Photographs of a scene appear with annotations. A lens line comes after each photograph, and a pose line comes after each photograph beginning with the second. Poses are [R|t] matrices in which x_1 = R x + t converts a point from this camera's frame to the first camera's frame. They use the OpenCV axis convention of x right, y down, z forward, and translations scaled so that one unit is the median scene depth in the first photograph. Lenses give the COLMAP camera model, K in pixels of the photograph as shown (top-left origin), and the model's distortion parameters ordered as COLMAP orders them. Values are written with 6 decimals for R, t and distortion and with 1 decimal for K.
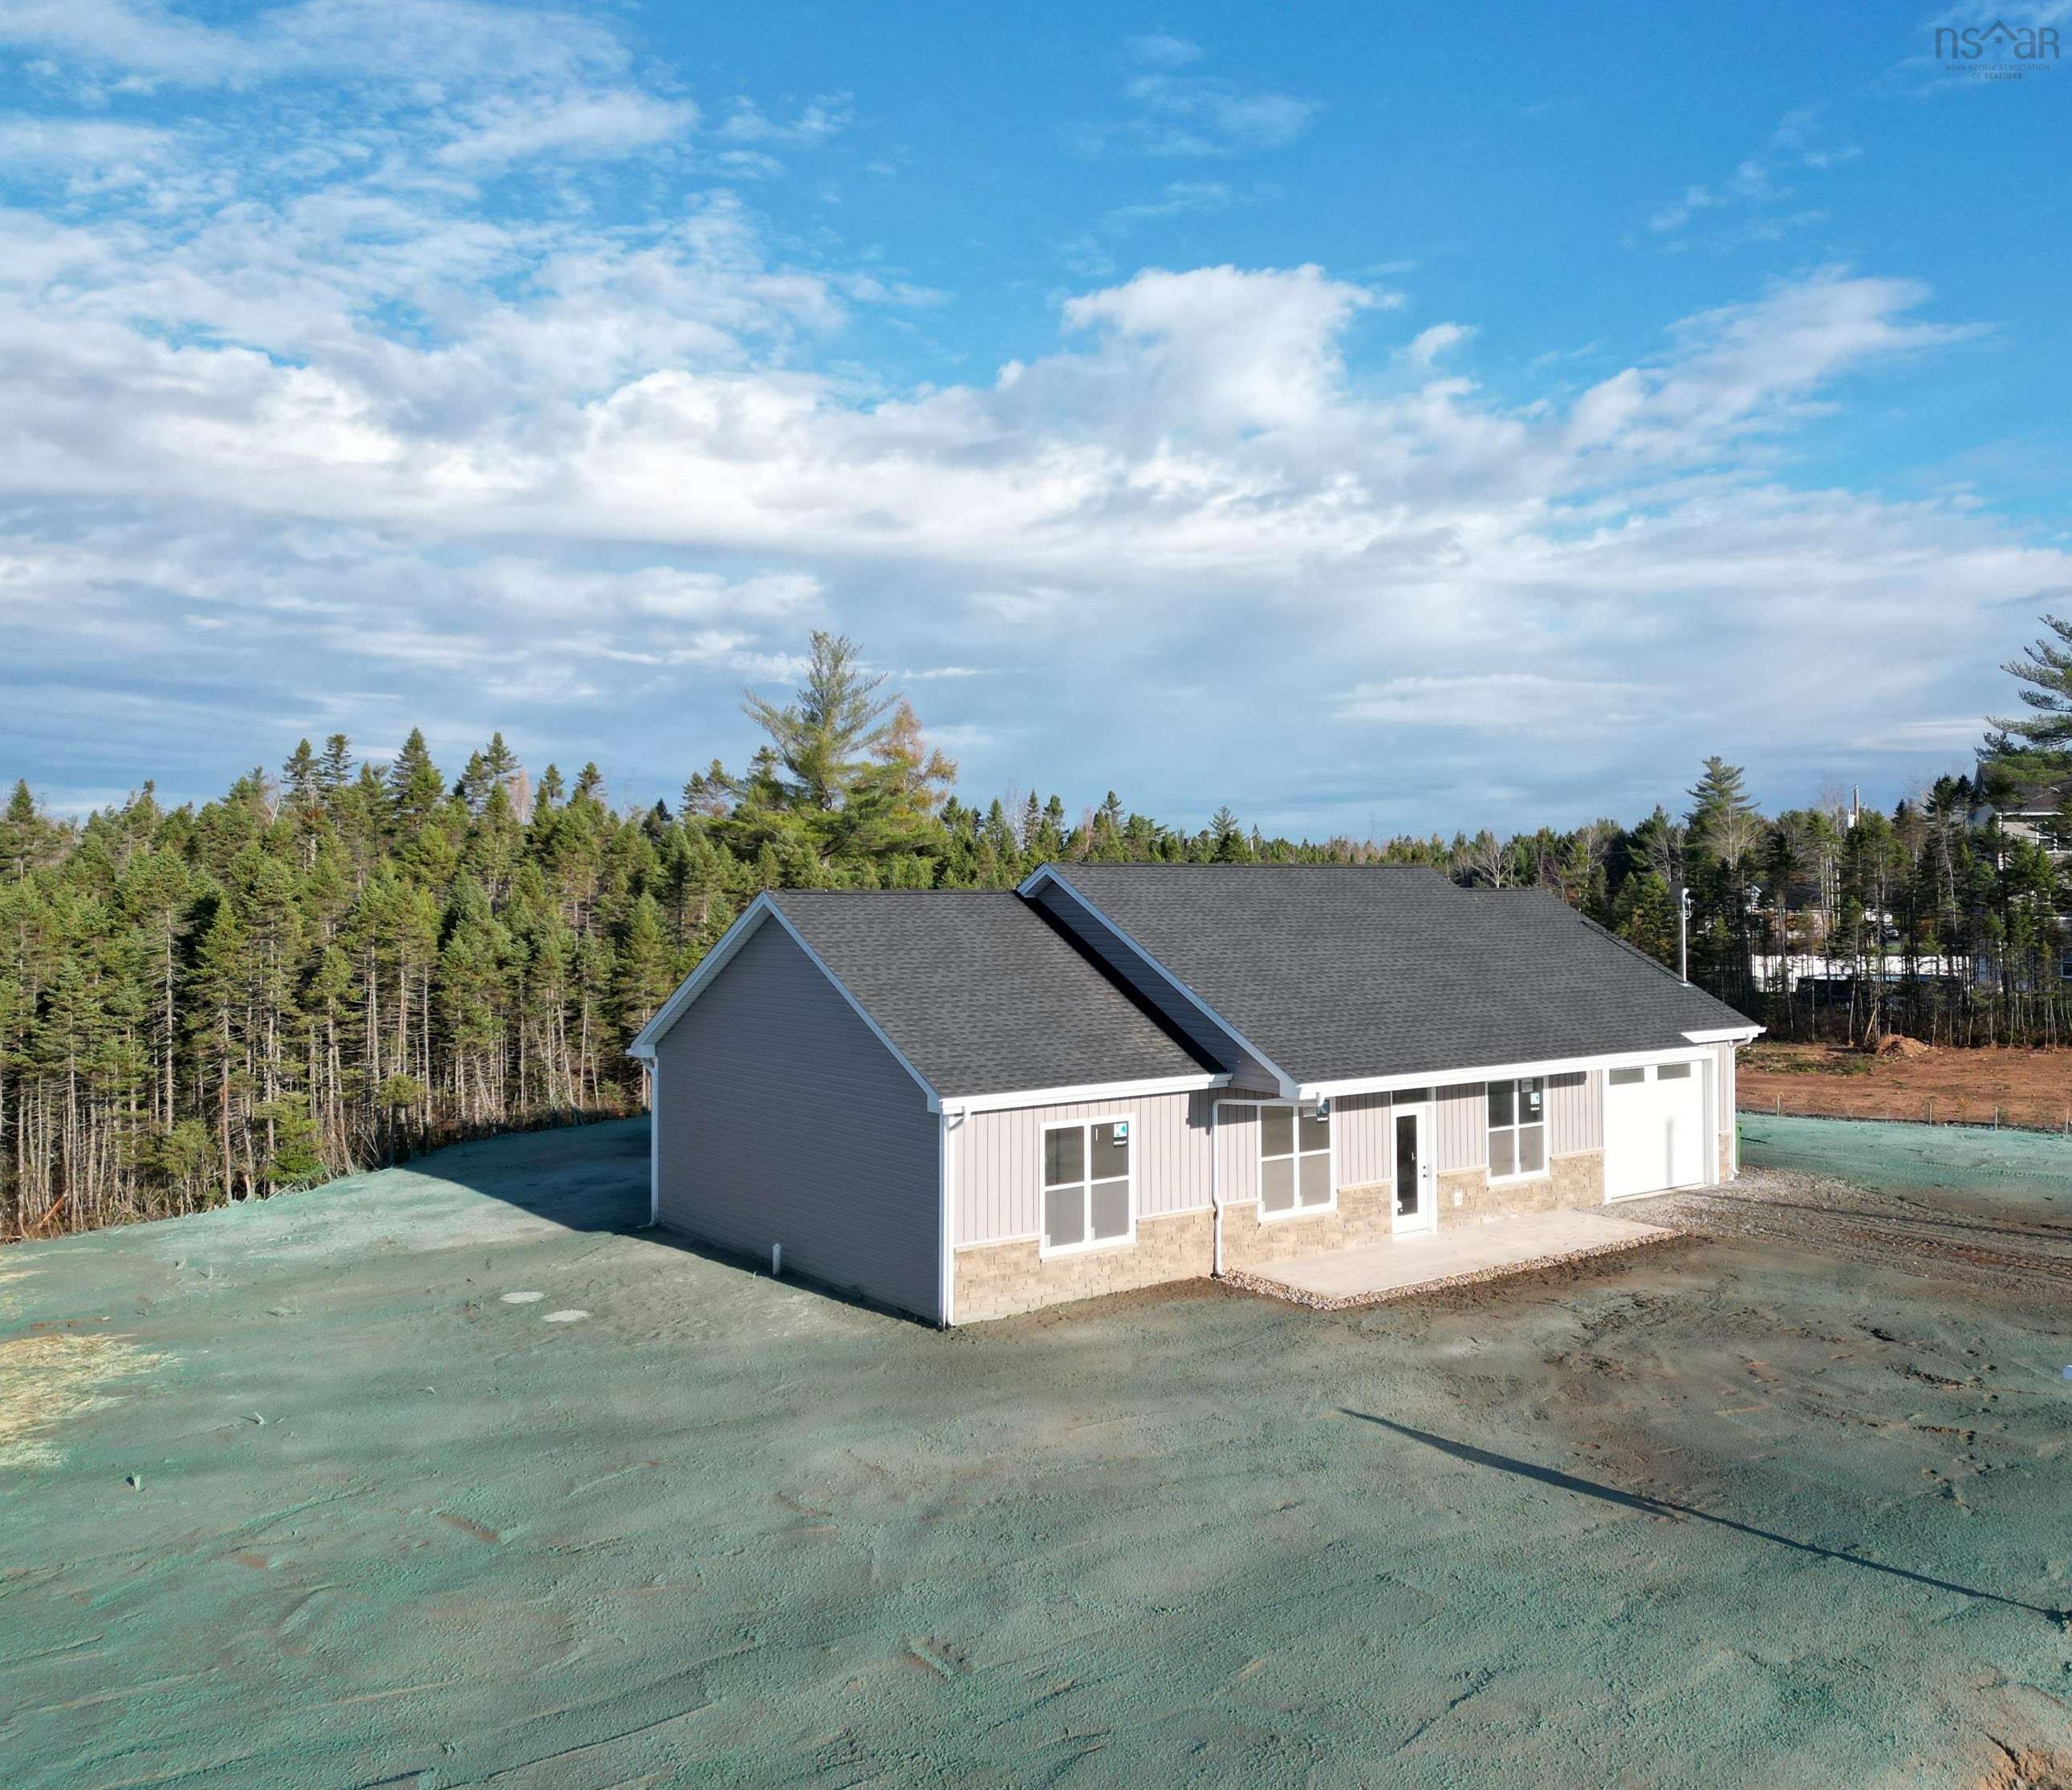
lens RADIAL K [[1684.4, 0, 1035.7], [0, 1684.4, 902.4], [0, 0, 1]] dist [-0.000180, -0.001863]
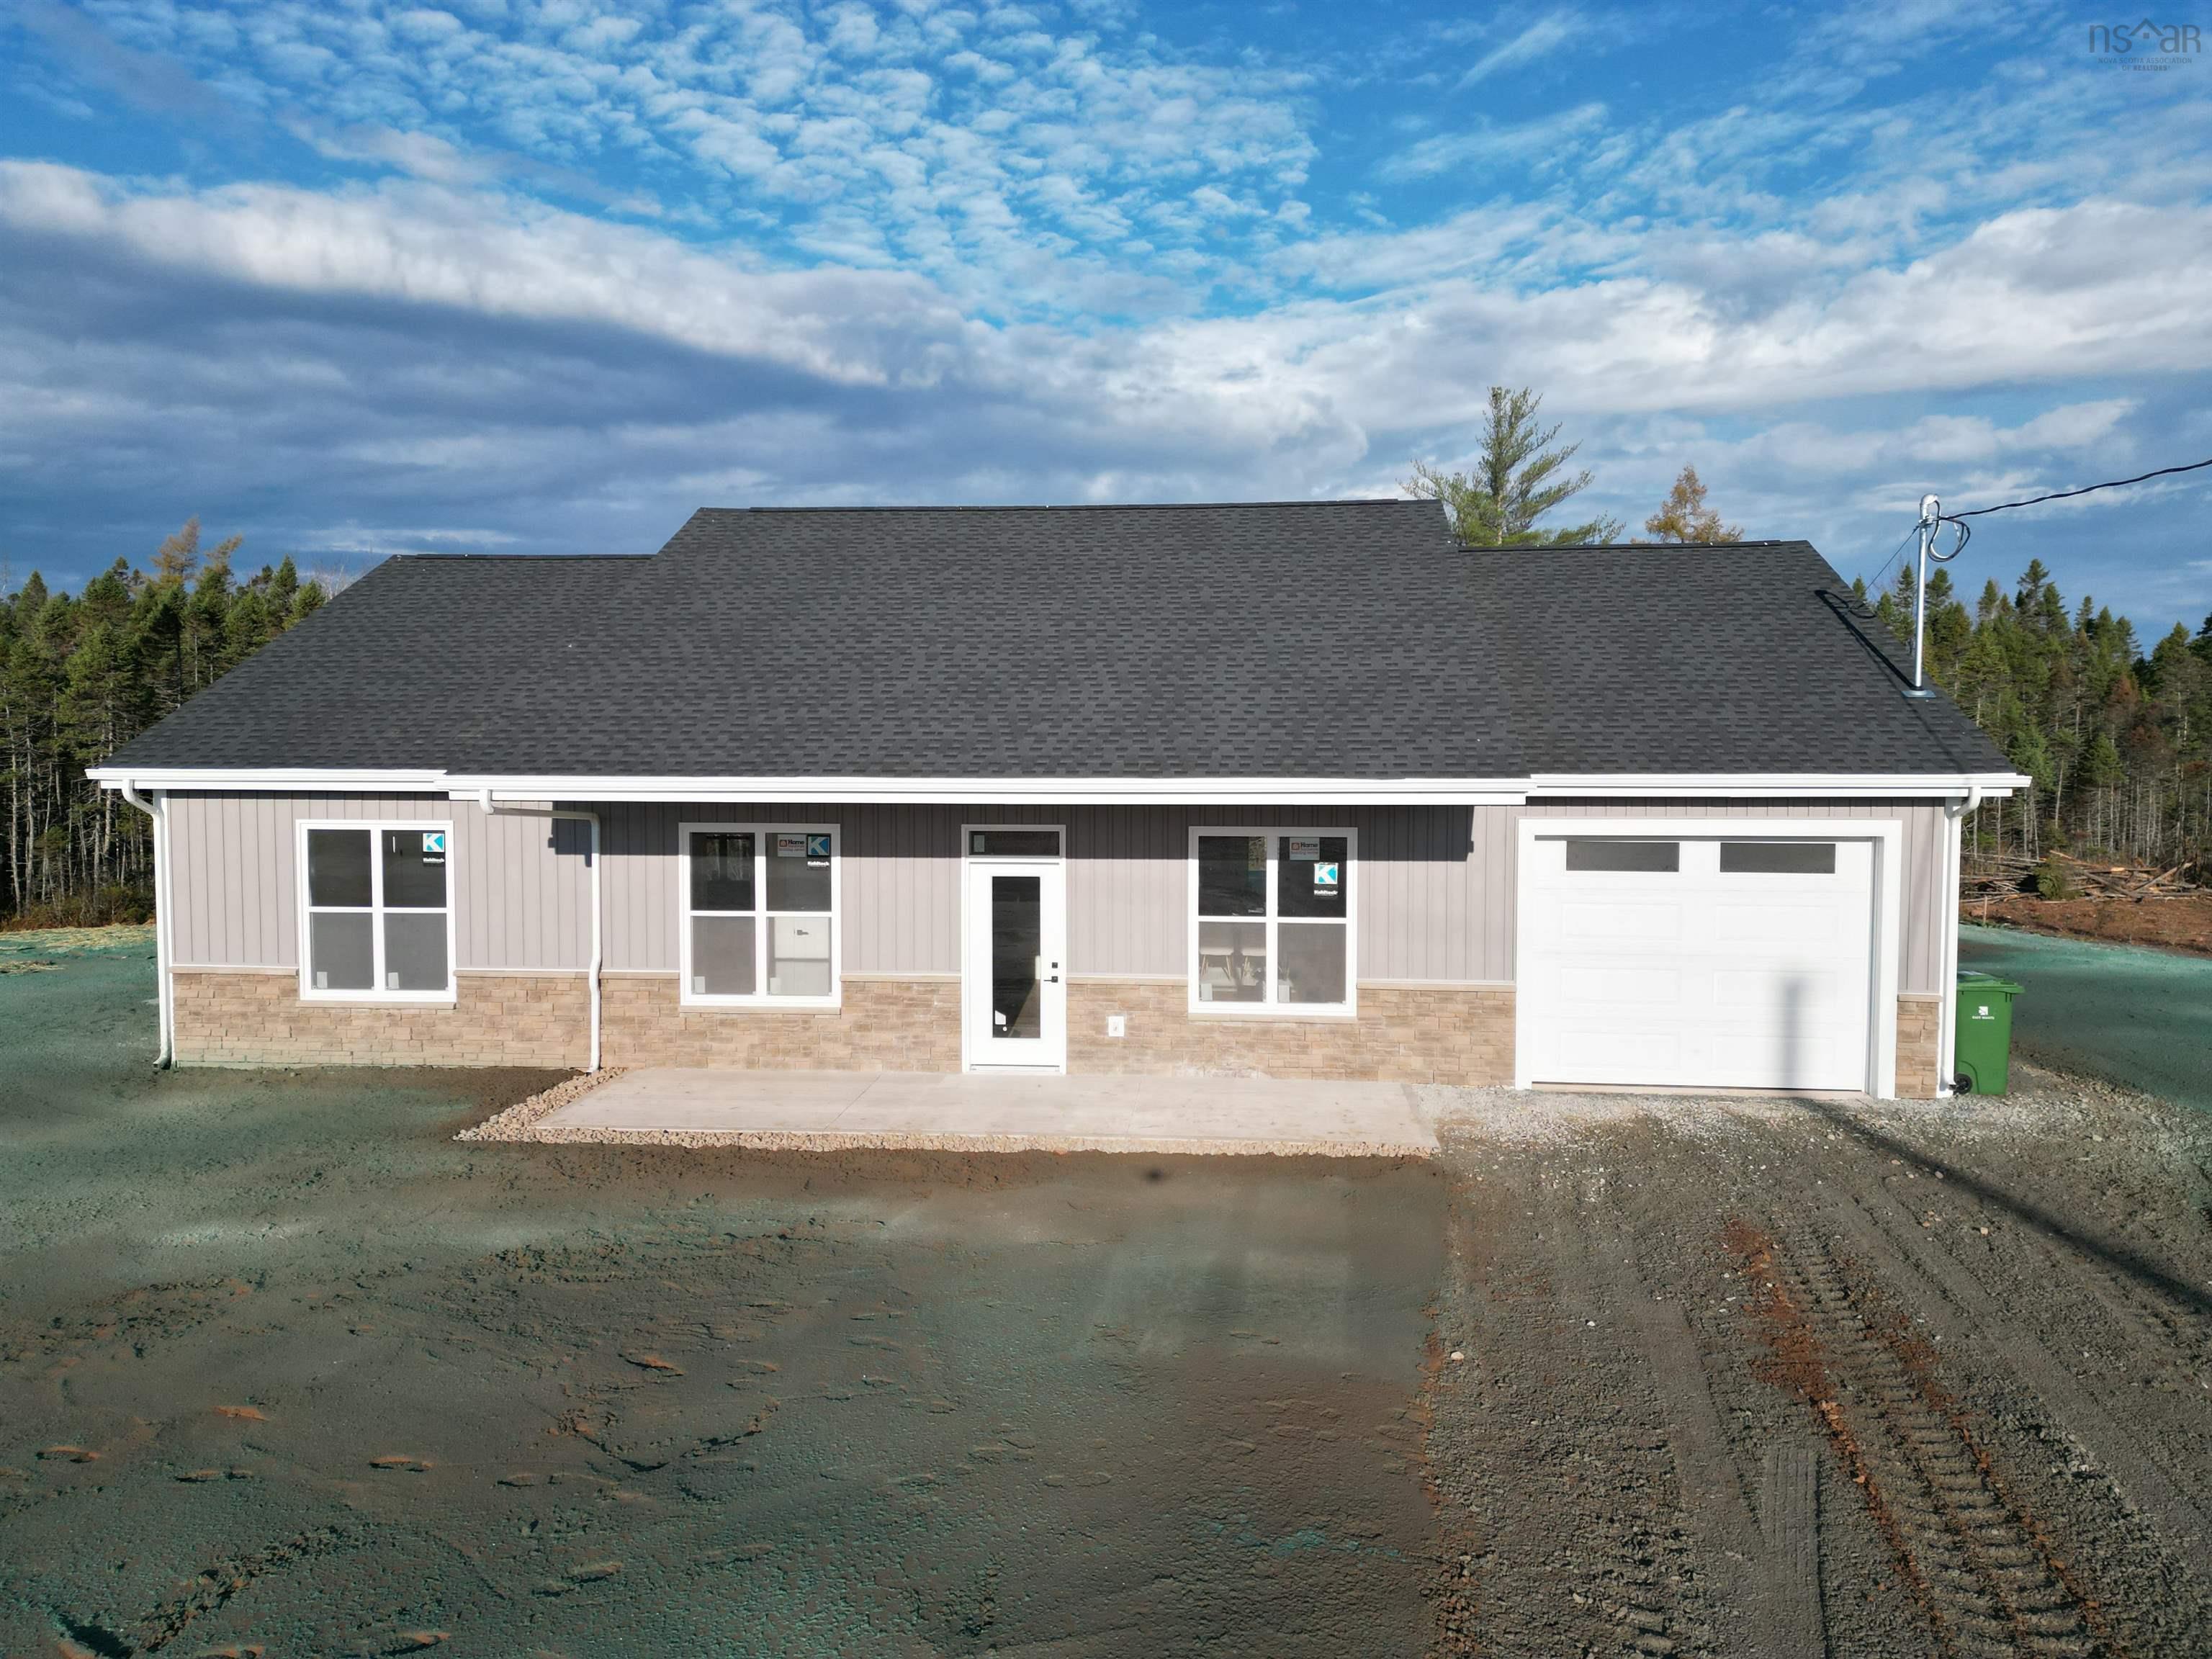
lens RADIAL K [[1528.1, 0, 1107.5], [0, 1528.1, 841.2], [0, 0, 1]] dist [0.010701, -0.005046]
pose [[0.757646, 0.042865, -0.651257, 0.617033], [-0.010397, 0.998507, 0.053625, 0.086544], [0.652583, -0.033858, 0.756960, 0.621983]]
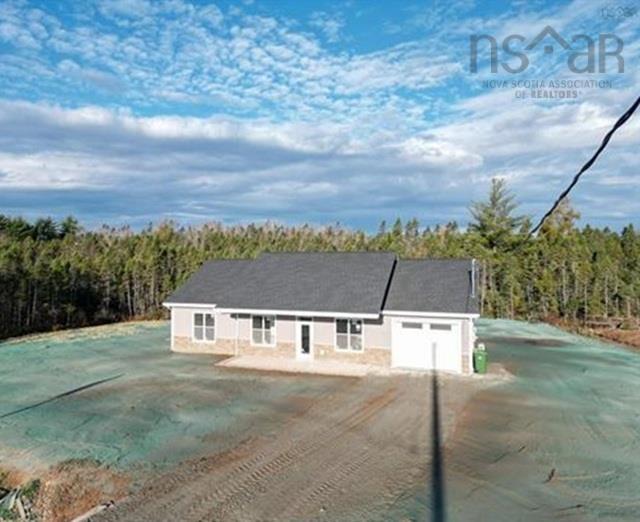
lens RADIAL K [[473.2, 0, 292.9], [0, 473.2, 255.9], [0, 0, 1]] dist [0.032998, -0.002150]
pose [[0.560943, -0.007626, -0.827819, 1.039352], [-0.010364, 0.999815, -0.016233, 0.000479], [0.827789, 0.017685, 0.560760, 0.438542]]
